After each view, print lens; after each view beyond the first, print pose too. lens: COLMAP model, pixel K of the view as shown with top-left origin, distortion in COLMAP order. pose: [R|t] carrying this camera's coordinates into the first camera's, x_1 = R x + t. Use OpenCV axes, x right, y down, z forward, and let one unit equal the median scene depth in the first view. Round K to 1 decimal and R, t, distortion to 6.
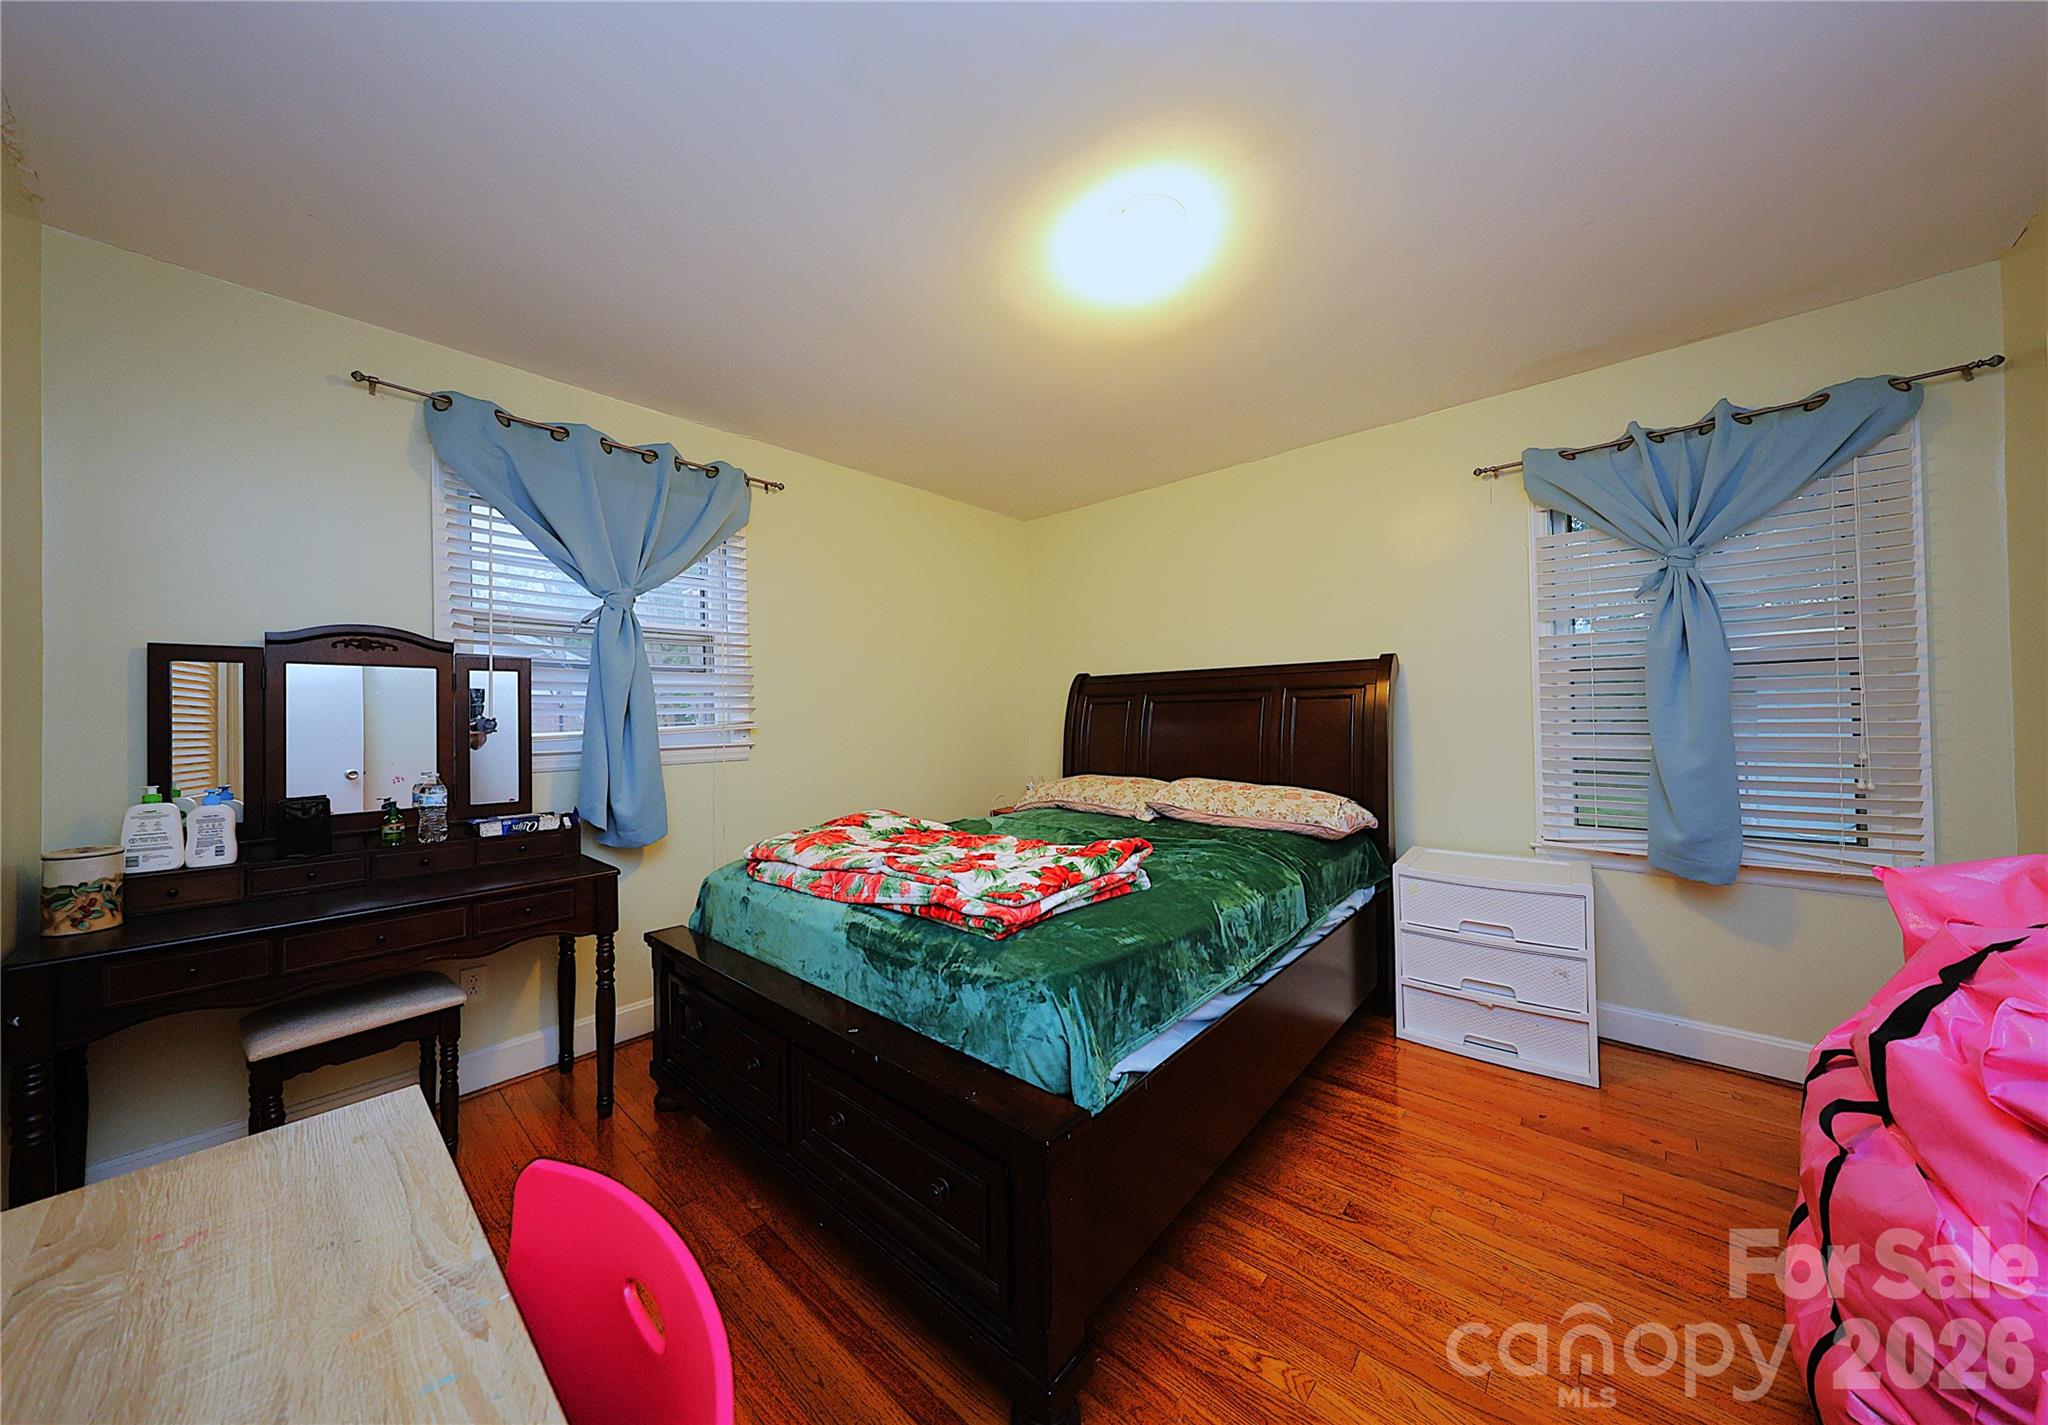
lens RADIAL K [[673.9, 0, 1024.0], [0, 673.9, 712.5], [0, 0, 1]] dist [-0.000564, 0.000020]
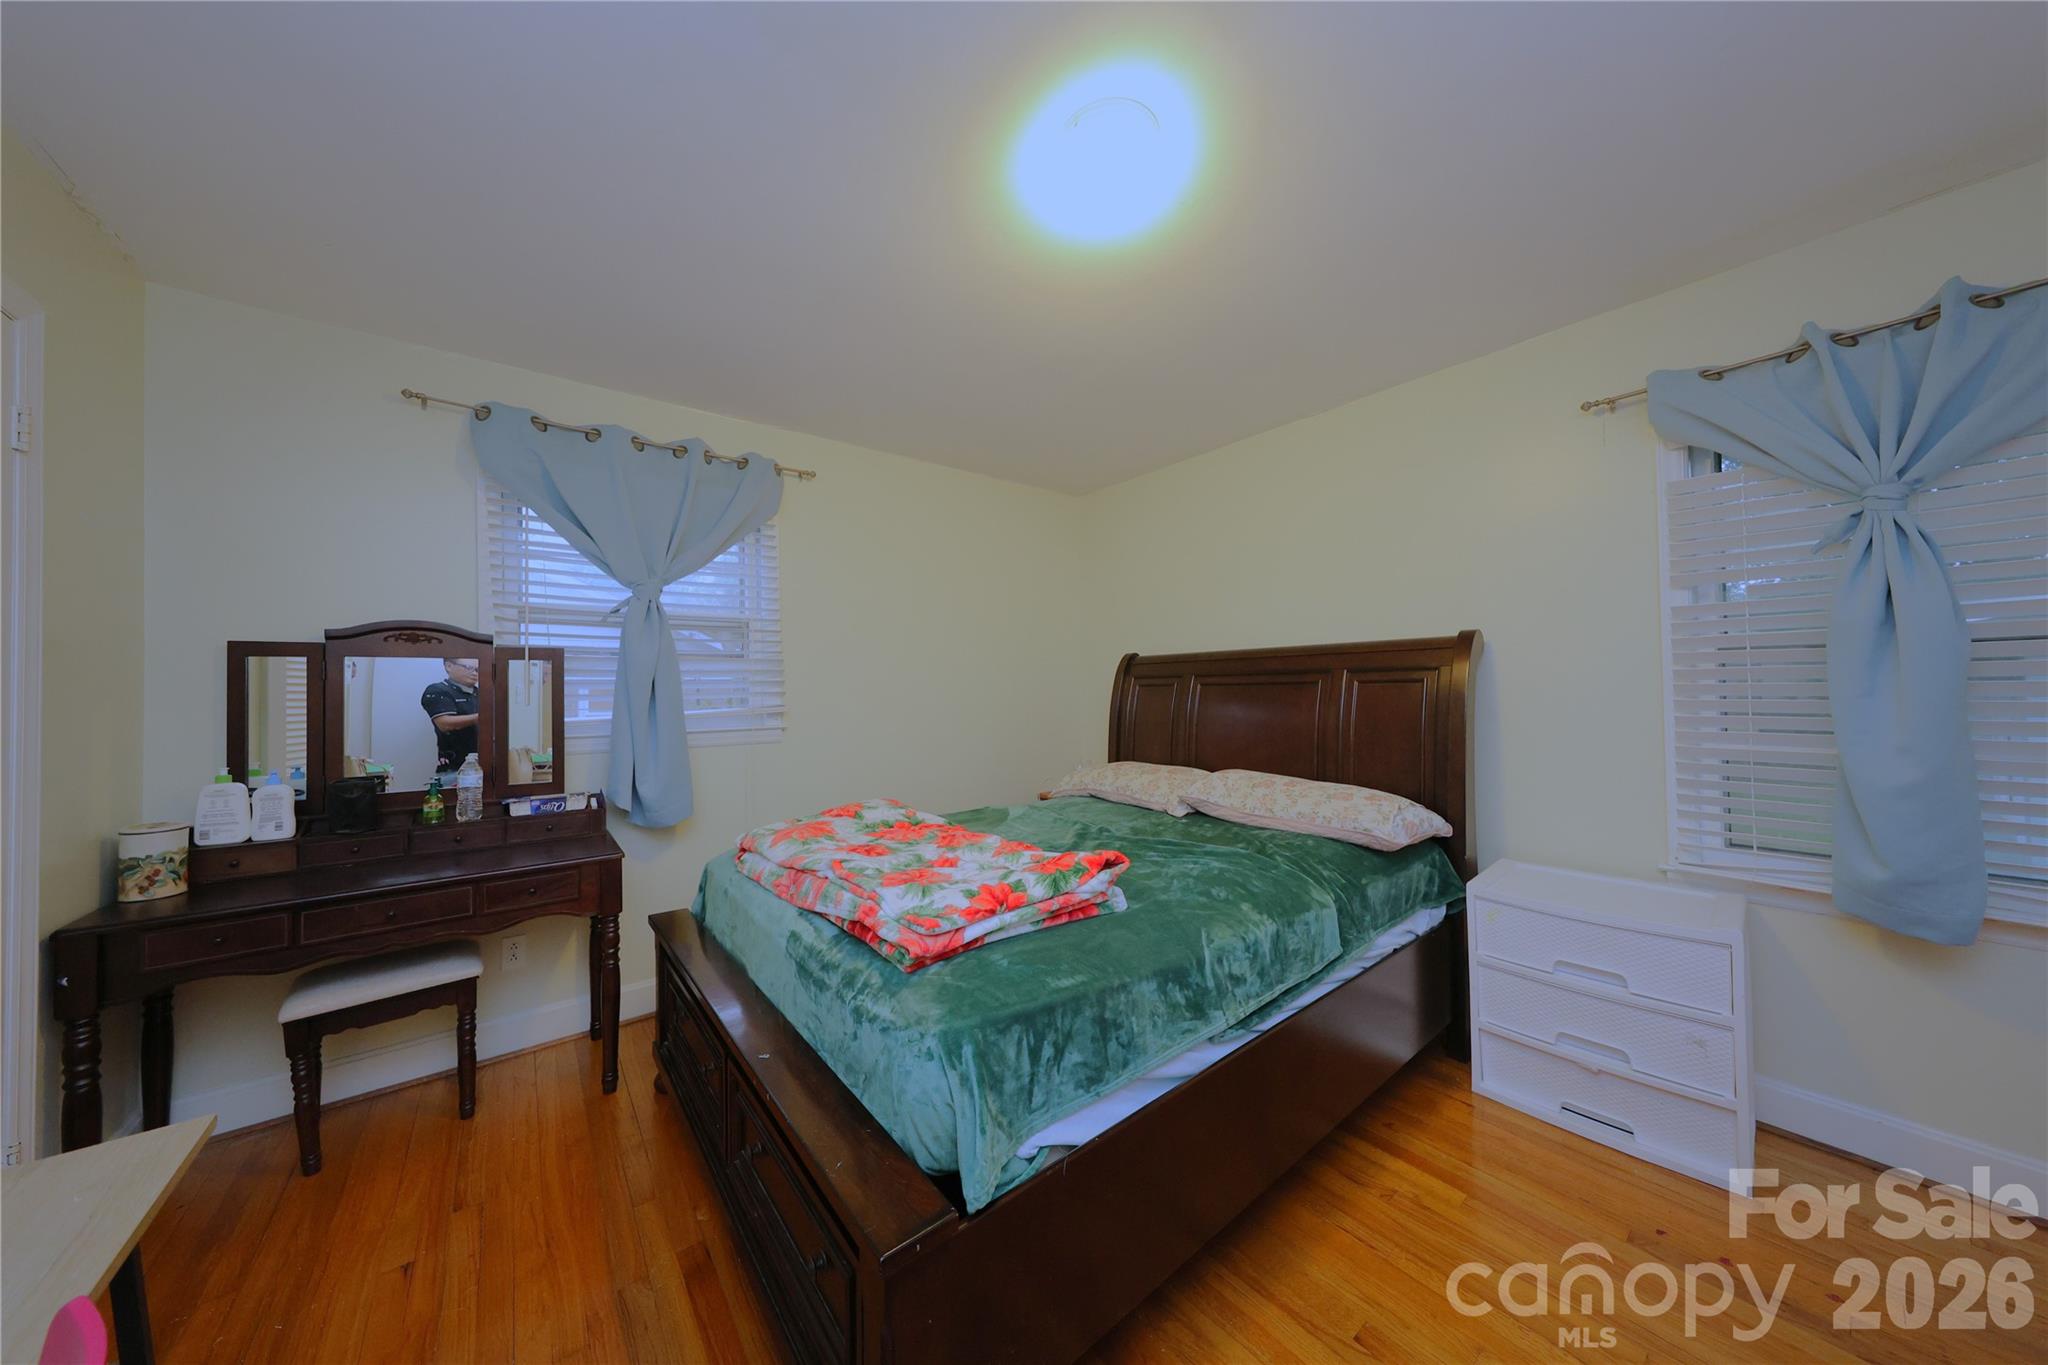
lens RADIAL K [[642.5, 0, 1024.0], [0, 642.5, 682.5], [0, 0, 1]] dist [0.001100, 0.000002]
pose [[0.984219, -0.000405, -0.176952, 0.172466], [0.000021, 0.999998, -0.002173, -0.024850], [0.176953, 0.002135, 0.984217, 0.137289]]
